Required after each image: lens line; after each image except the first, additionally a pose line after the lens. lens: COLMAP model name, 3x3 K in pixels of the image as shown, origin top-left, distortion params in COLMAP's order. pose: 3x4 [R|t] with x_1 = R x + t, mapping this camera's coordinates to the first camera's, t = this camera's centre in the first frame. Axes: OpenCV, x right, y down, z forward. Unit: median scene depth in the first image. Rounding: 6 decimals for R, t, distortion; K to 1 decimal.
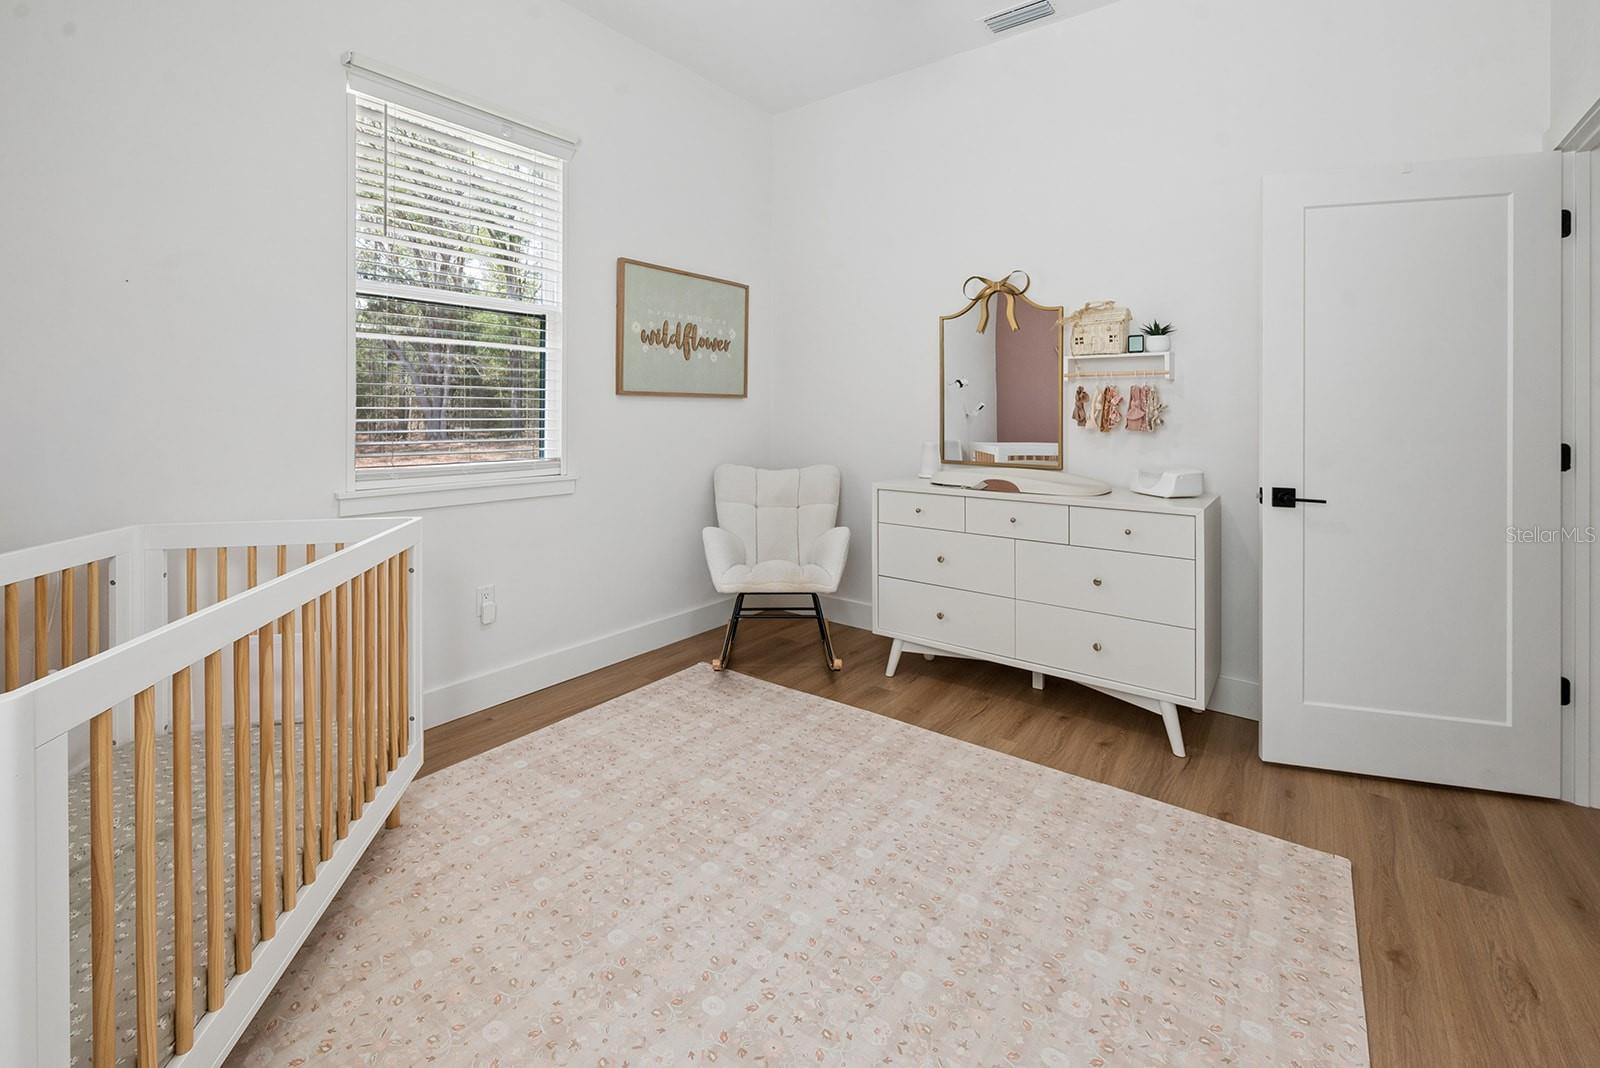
lens RADIAL K [[678.2, 0, 800.0], [0, 678.2, 534.0], [0, 0, 1]] dist [0.001664, 0.000205]
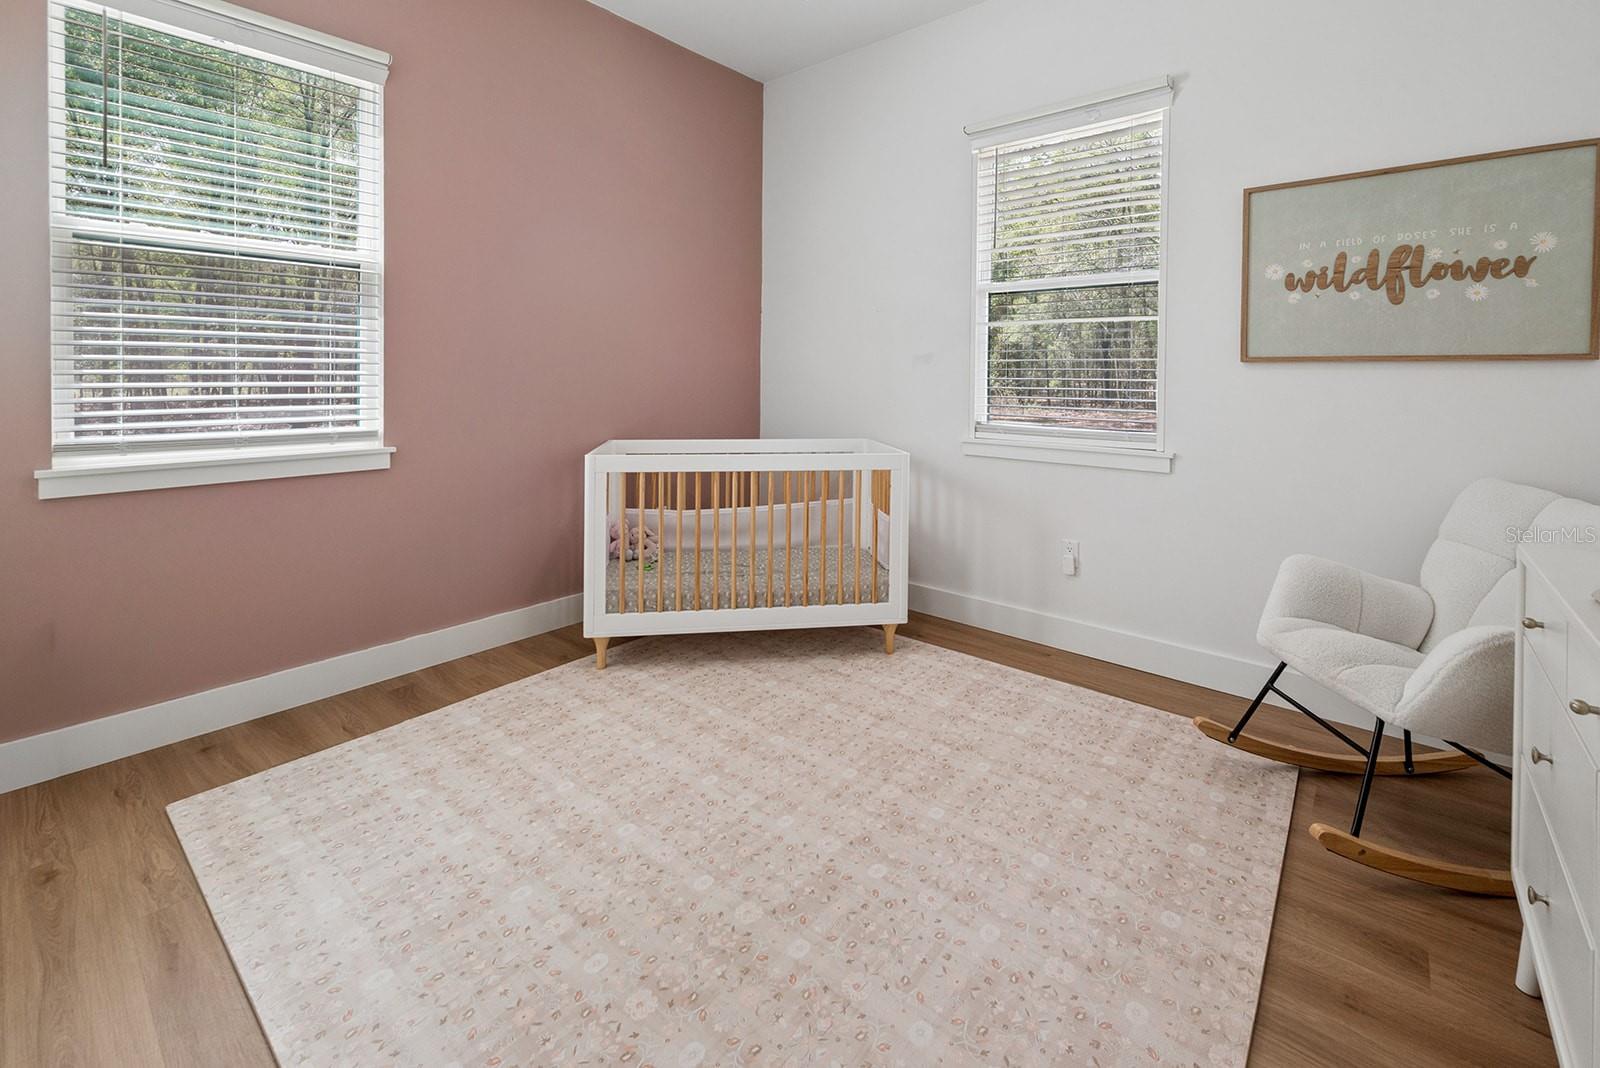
lens RADIAL K [[668.9, 0, 808.5], [0, 668.9, 520.6], [0, 0, 1]] dist [0.000623, 0.000156]
pose [[-0.048912, 0.205293, -0.977478, 0.932683], [-0.186813, 0.959498, 0.210865, -0.157998], [0.981177, 0.192919, -0.008579, 0.882555]]
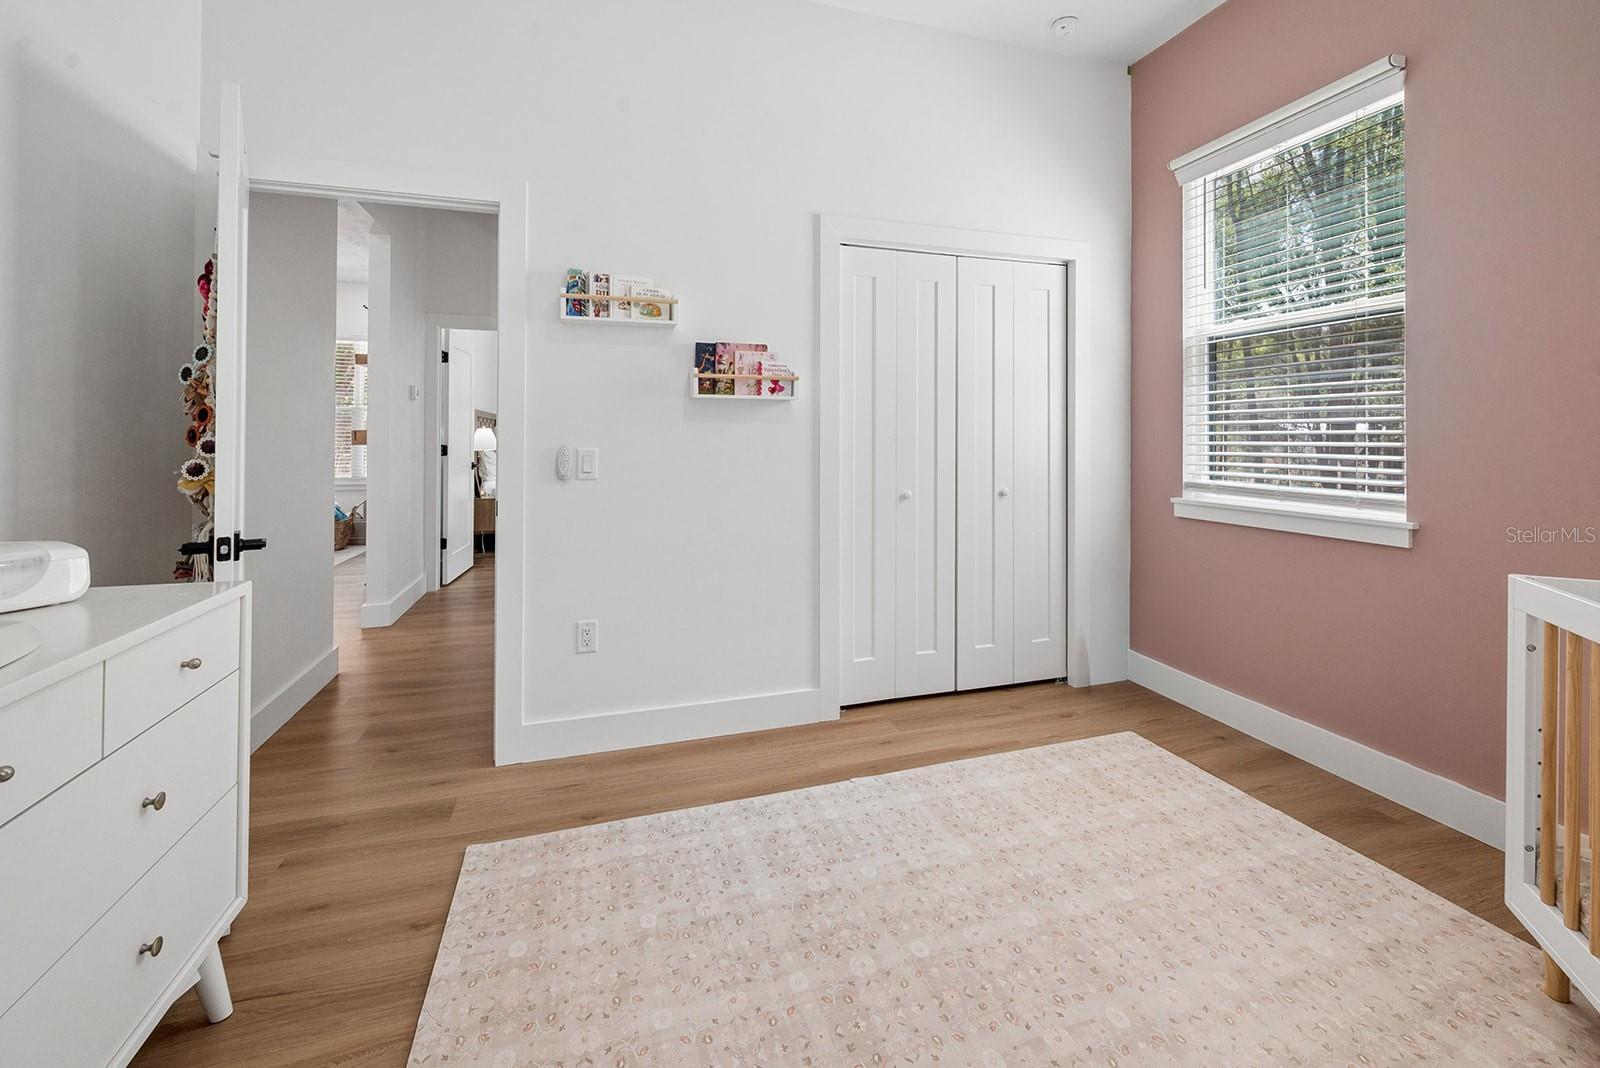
lens RADIAL K [[666.3, 0, 802.5], [0, 666.3, 558.7], [0, 0, 1]] dist [-0.000131, 0.000045]
pose [[-0.816968, -0.111787, 0.565744, -0.181441], [0.096623, 0.940630, 0.325391, -0.254727], [-0.568530, 0.320498, -0.757664, 1.428627]]
